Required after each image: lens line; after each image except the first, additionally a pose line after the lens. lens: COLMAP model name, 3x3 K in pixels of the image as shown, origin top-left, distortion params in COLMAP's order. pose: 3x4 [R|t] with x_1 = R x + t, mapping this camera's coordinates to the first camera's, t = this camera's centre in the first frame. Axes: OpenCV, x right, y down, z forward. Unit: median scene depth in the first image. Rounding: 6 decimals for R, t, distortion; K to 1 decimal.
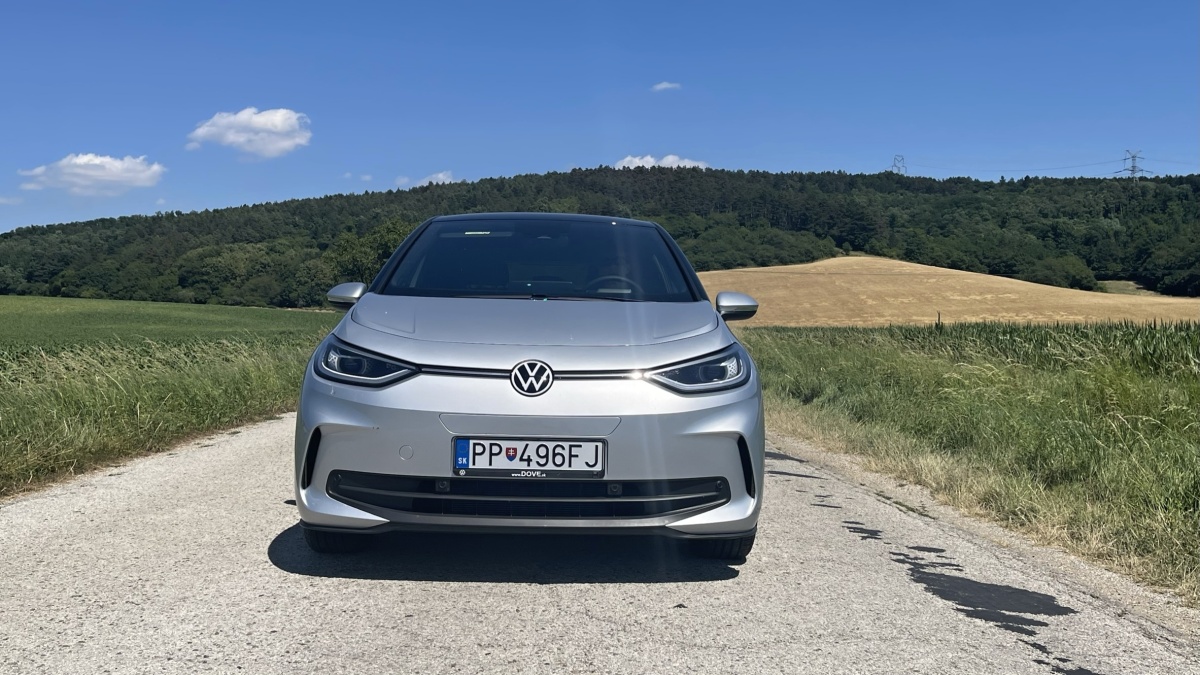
lens RADIAL K [[1271.7, 0, 600.0], [0, 1271.7, 337.5], [0, 0, 1]] dist [0.018807, -0.005048]
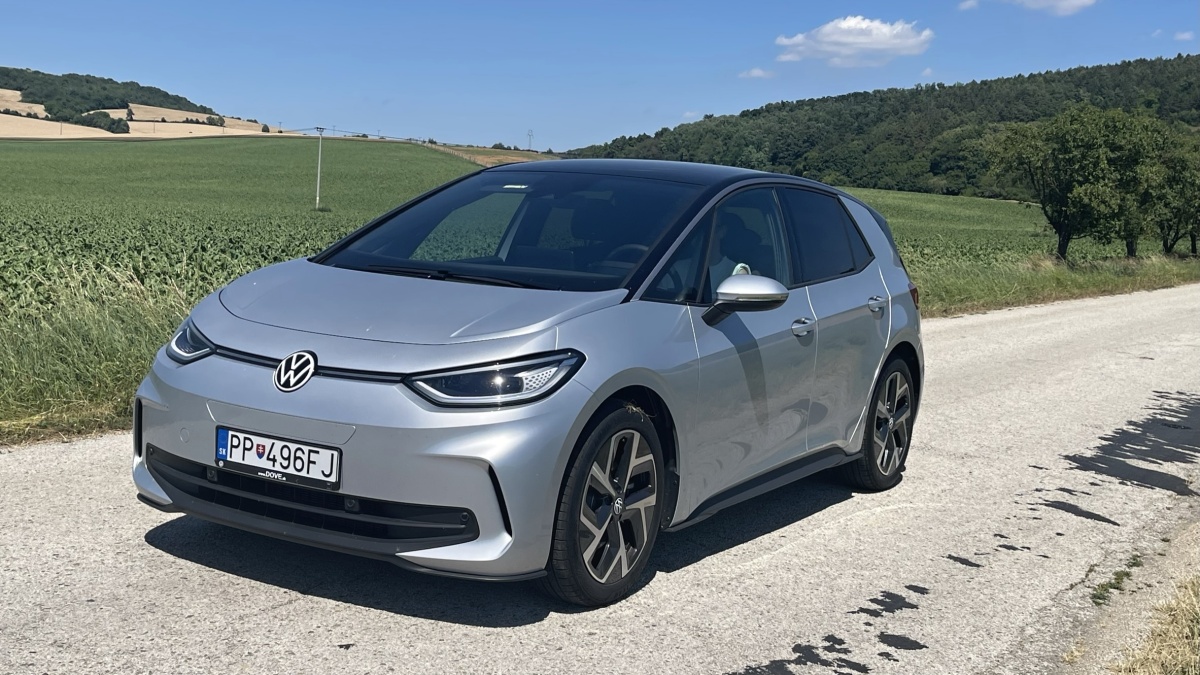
lens RADIAL K [[1533.5, 0, 600.0], [0, 1533.5, 337.5], [0, 0, 1]] dist [0.090705, -0.086853]
pose [[0.820627, 0.090468, -0.564257, 0.150146], [-0.049088, 0.994899, 0.088122, -0.020197], [0.569352, -0.044617, 0.820882, 0.043418]]
